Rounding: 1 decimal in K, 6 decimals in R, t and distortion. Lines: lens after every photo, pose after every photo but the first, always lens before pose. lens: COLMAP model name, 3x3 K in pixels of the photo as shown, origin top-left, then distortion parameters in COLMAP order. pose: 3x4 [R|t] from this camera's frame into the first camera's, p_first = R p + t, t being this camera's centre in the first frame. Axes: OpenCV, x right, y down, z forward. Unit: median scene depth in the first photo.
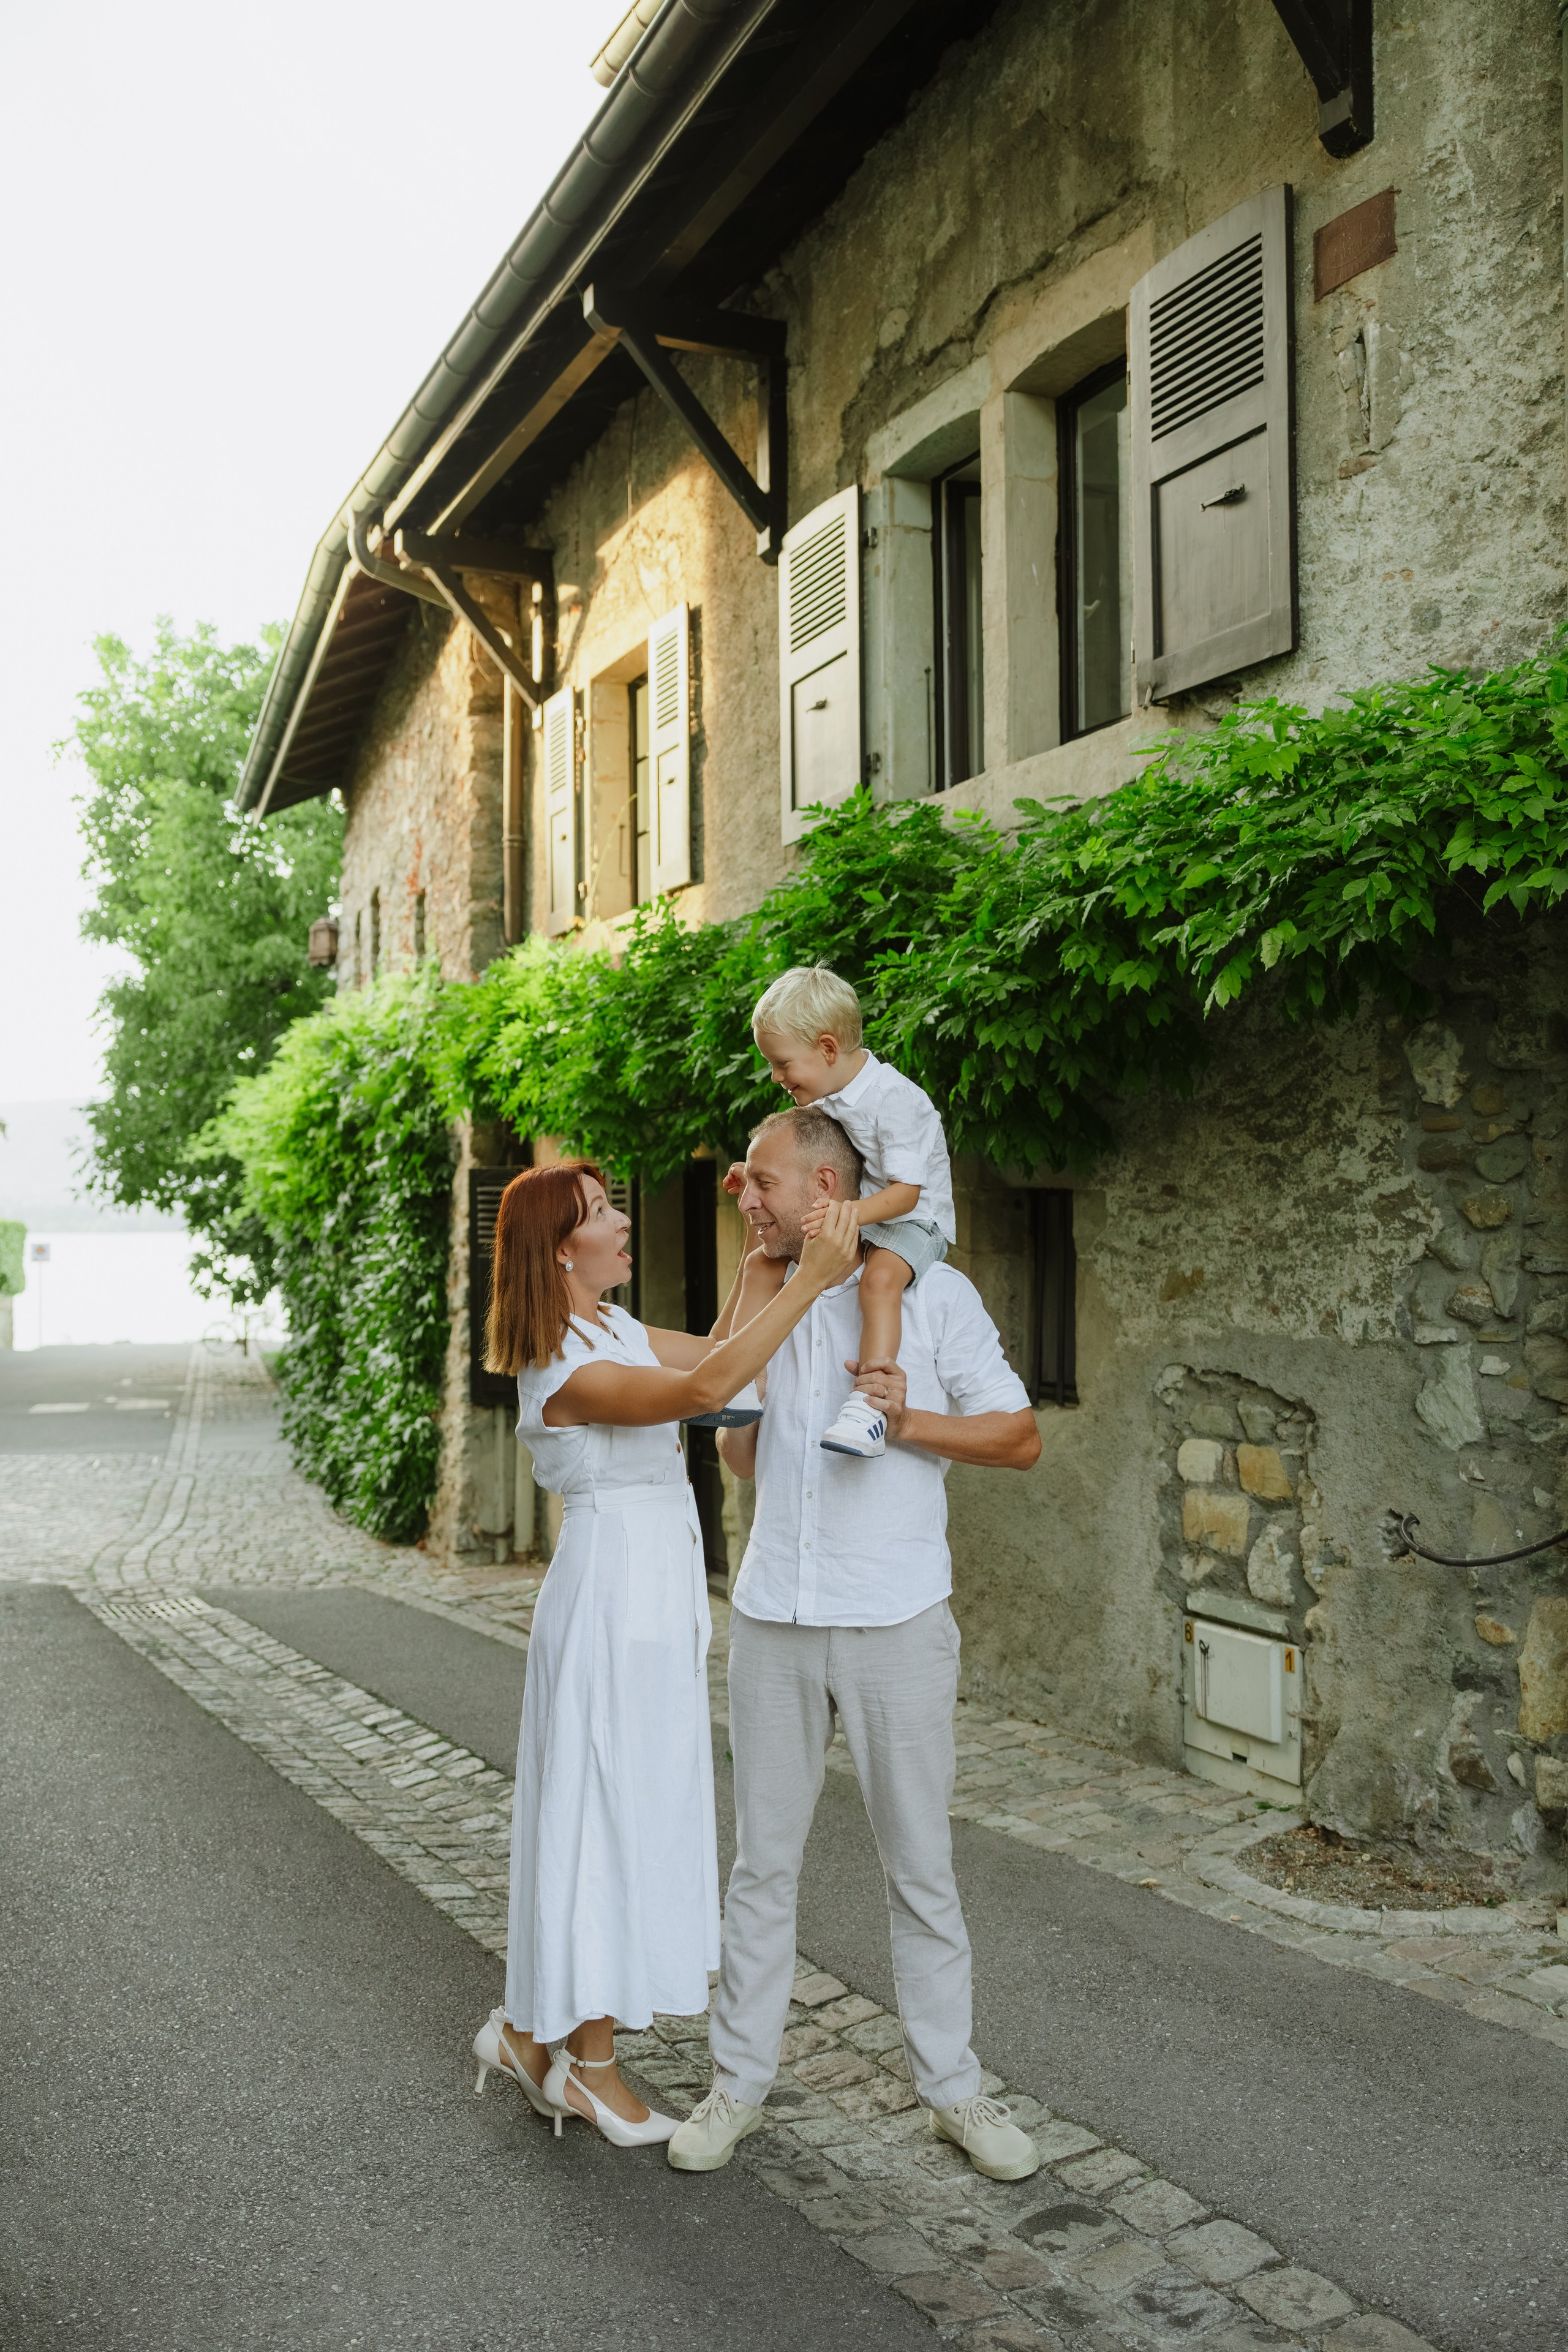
lens RADIAL K [[2169.0, 0, 777.6], [0, 2169.0, 1172.5], [0, 0, 1]] dist [0.006125, 0.000000]
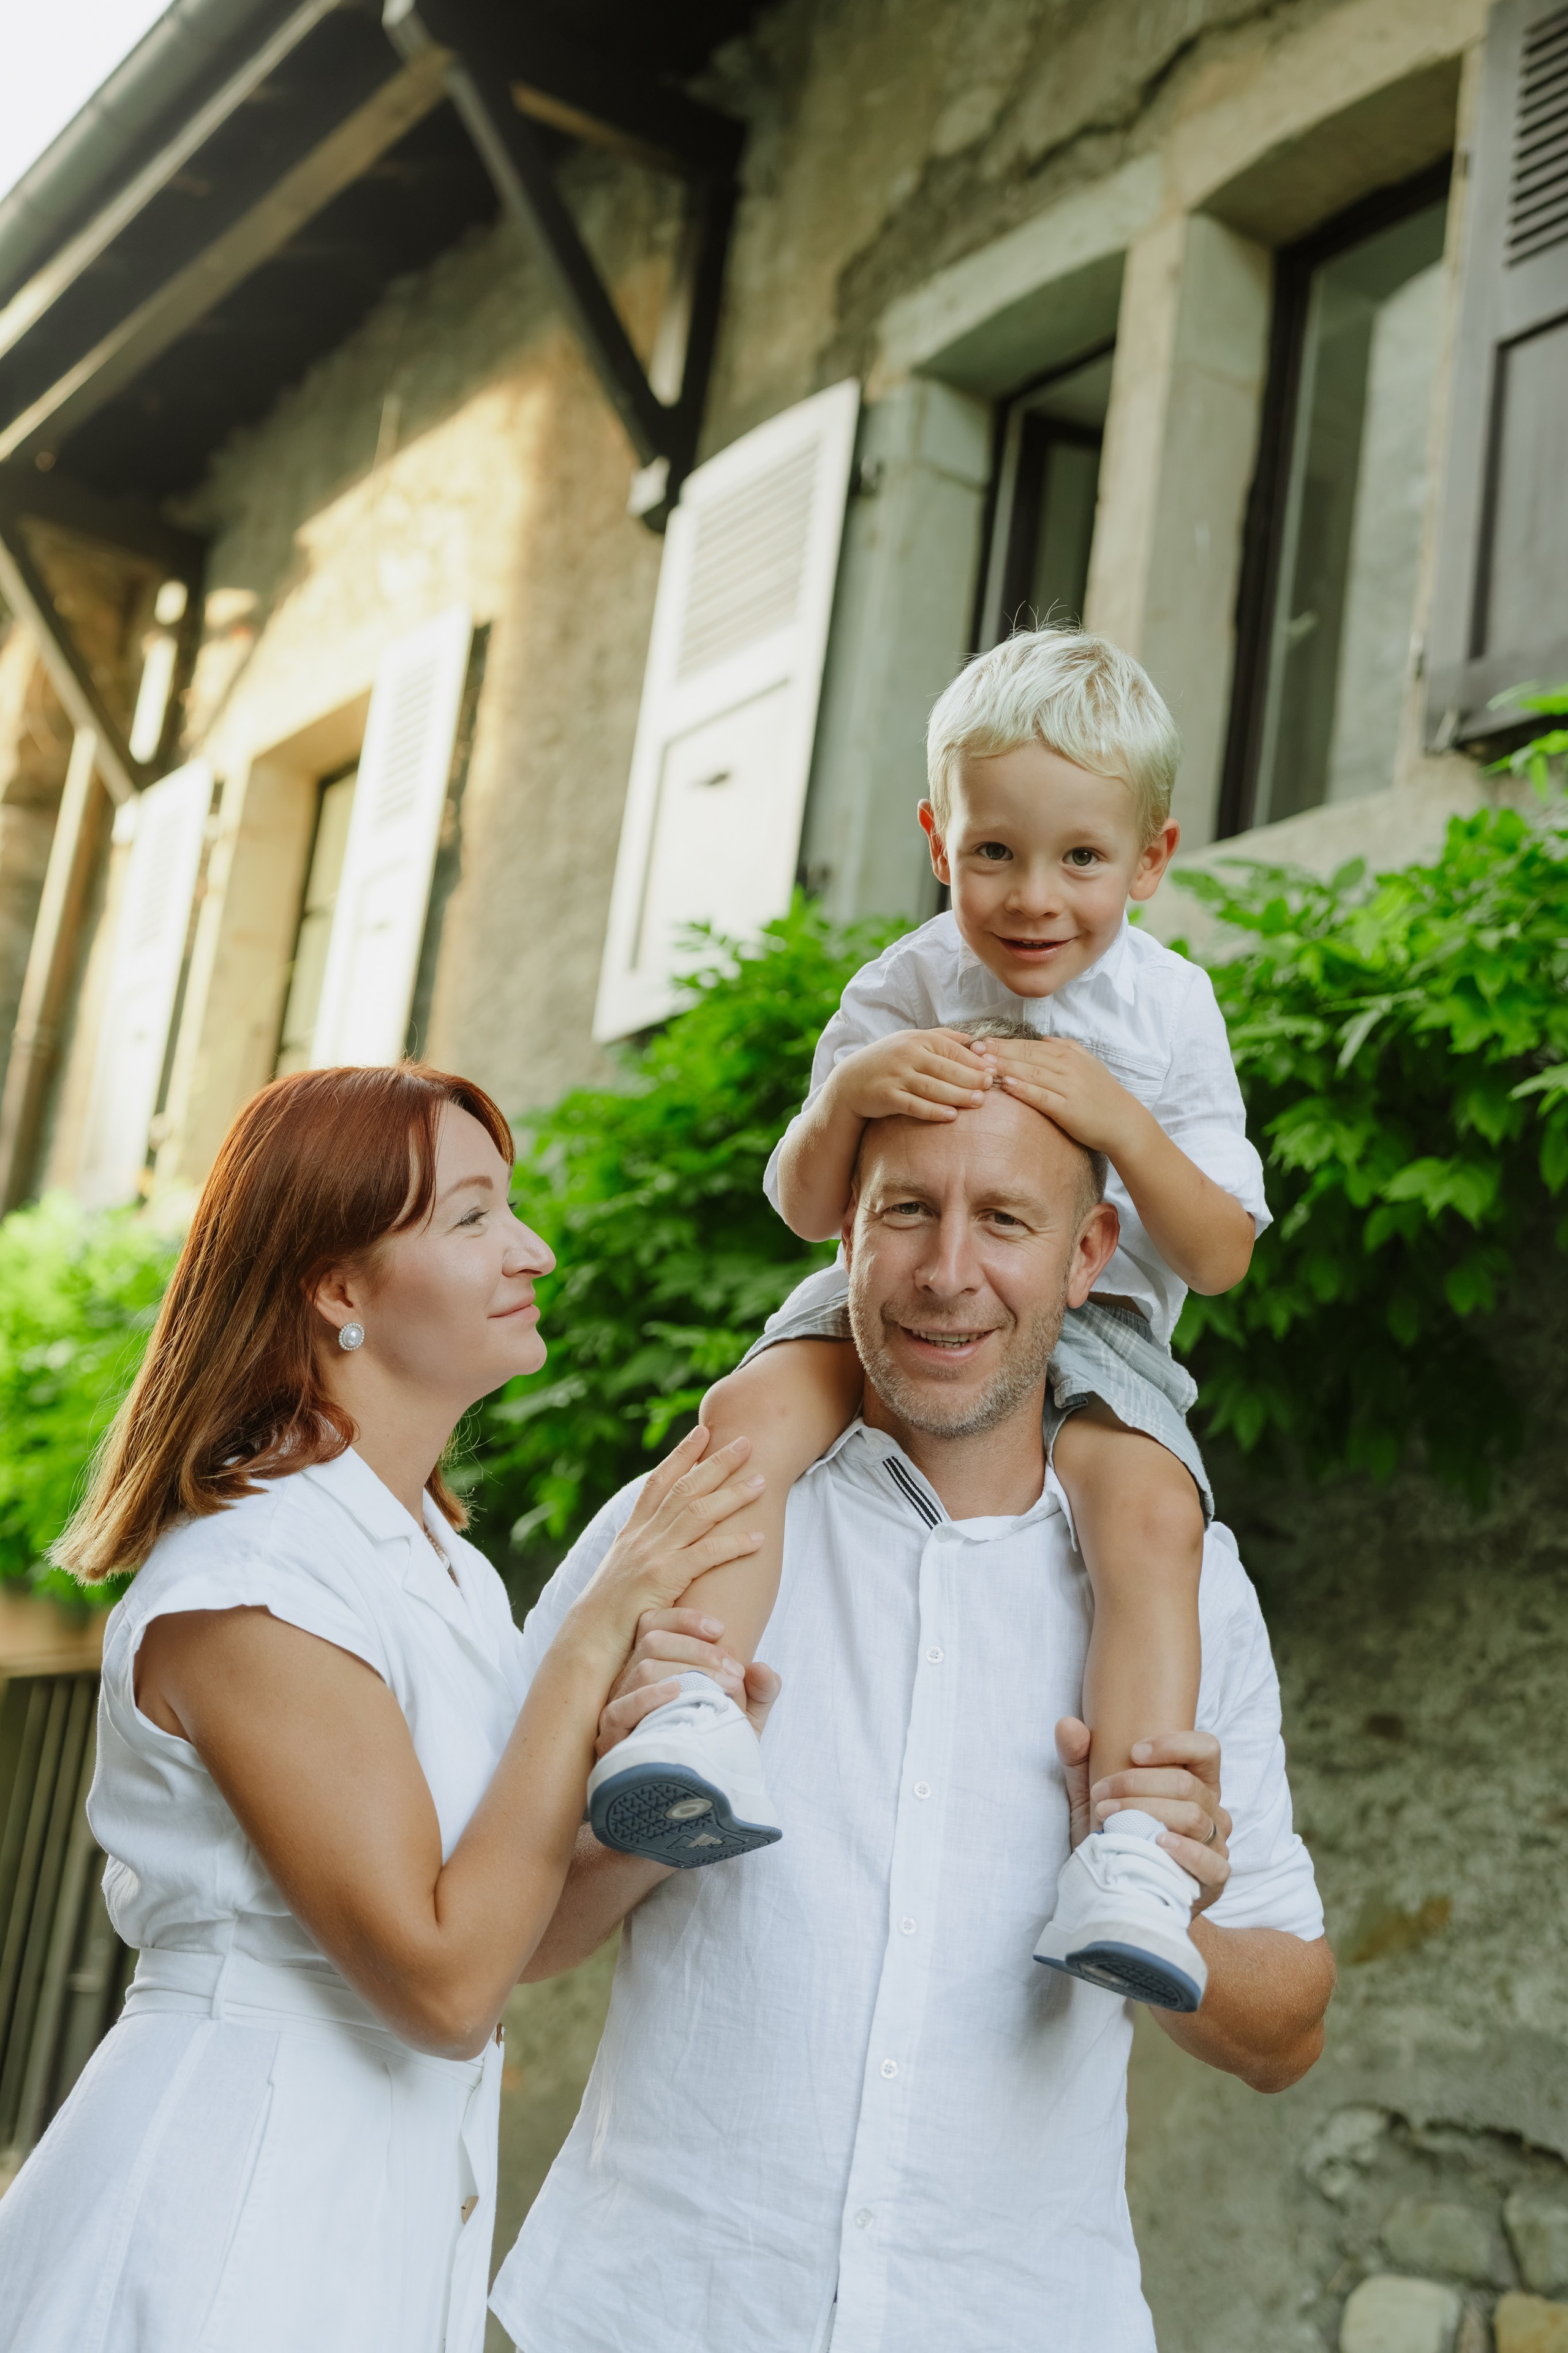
lens RADIAL K [[3569.7, 0, 791.2], [0, 3569.7, 1184.2], [0, 0, 1]] dist [0.033110, 0.000000]
pose [[0.980653, 0.166340, 0.103205, -0.037065], [-0.139653, 0.963921, -0.226613, 0.072705], [-0.137177, 0.207816, 0.968502, 0.198706]]
